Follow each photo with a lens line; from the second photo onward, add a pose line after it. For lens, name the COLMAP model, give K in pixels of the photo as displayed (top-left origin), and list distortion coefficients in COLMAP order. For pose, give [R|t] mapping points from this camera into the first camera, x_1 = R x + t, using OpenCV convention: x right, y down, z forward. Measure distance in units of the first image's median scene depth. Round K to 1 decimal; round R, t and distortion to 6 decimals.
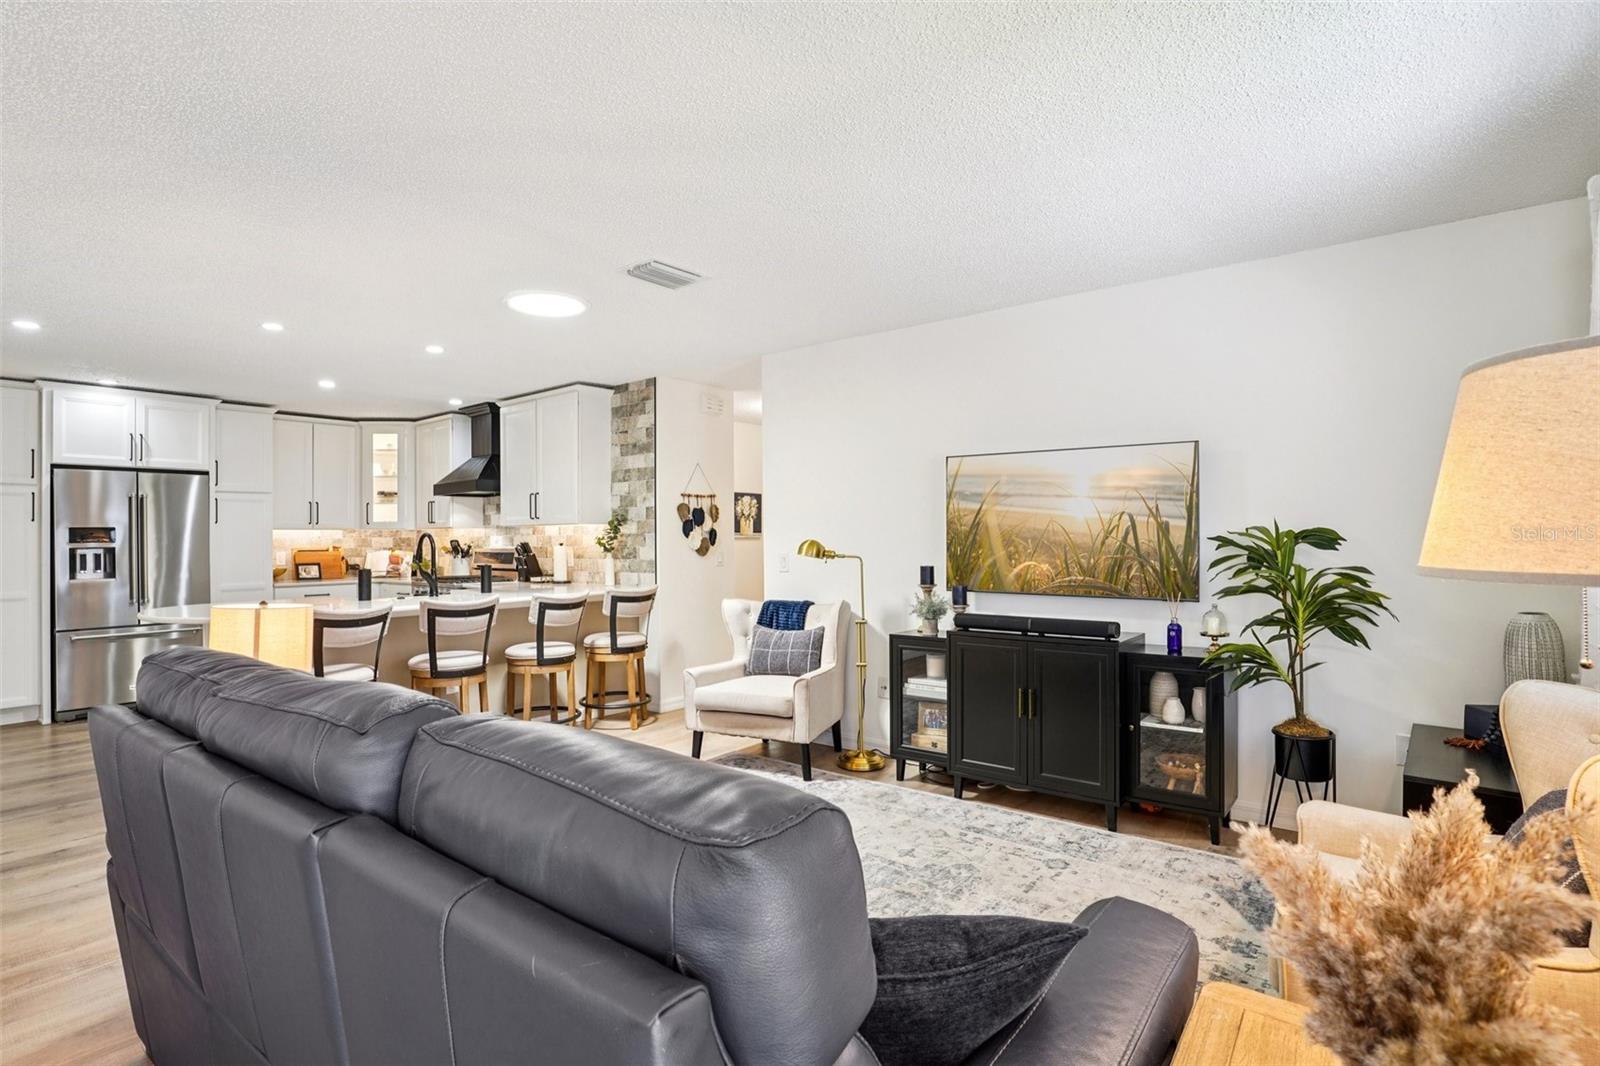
lens RADIAL K [[784.4, 0, 798.1], [0, 784.4, 530.1], [0, 0, 1]] dist [-0.078164, 0.035984]
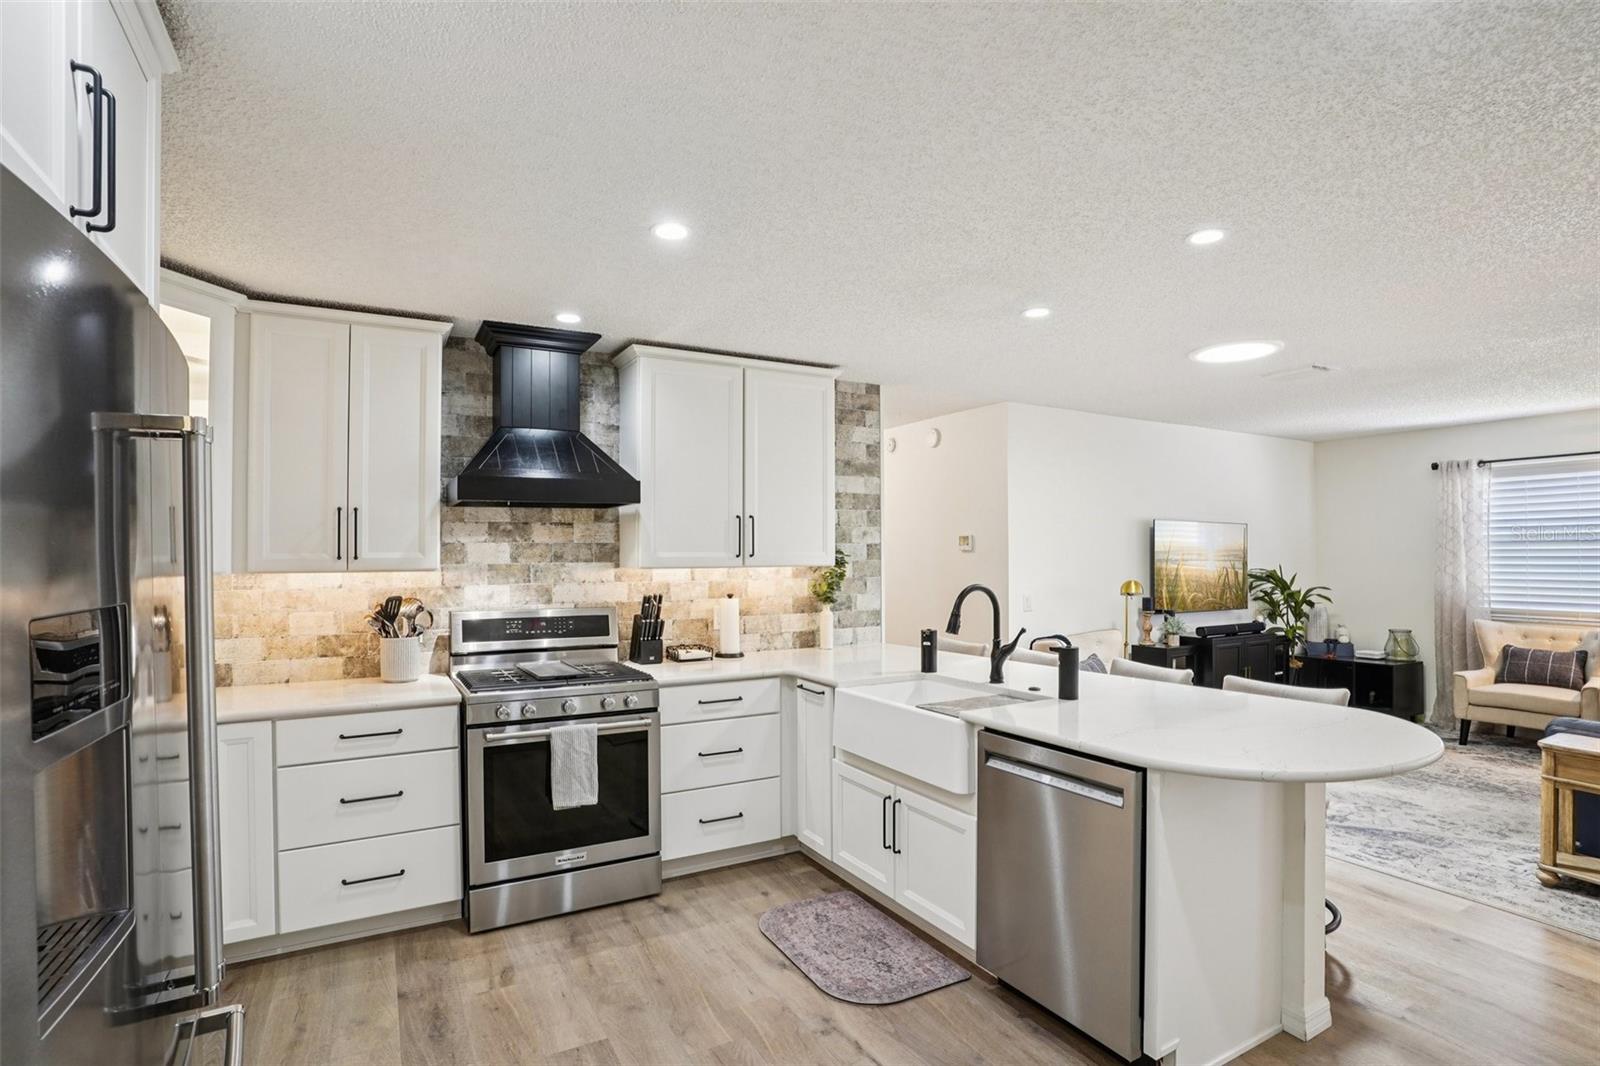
lens RADIAL K [[797.3, 0, 805.1], [0, 797.3, 543.0], [0, 0, 1]] dist [-0.078443, 0.039322]
pose [[0.364845, 0.019363, 0.930867, -0.978876], [-0.007380, 0.999812, -0.017905, -0.015536], [-0.931039, -0.000337, 0.364919, 0.768732]]
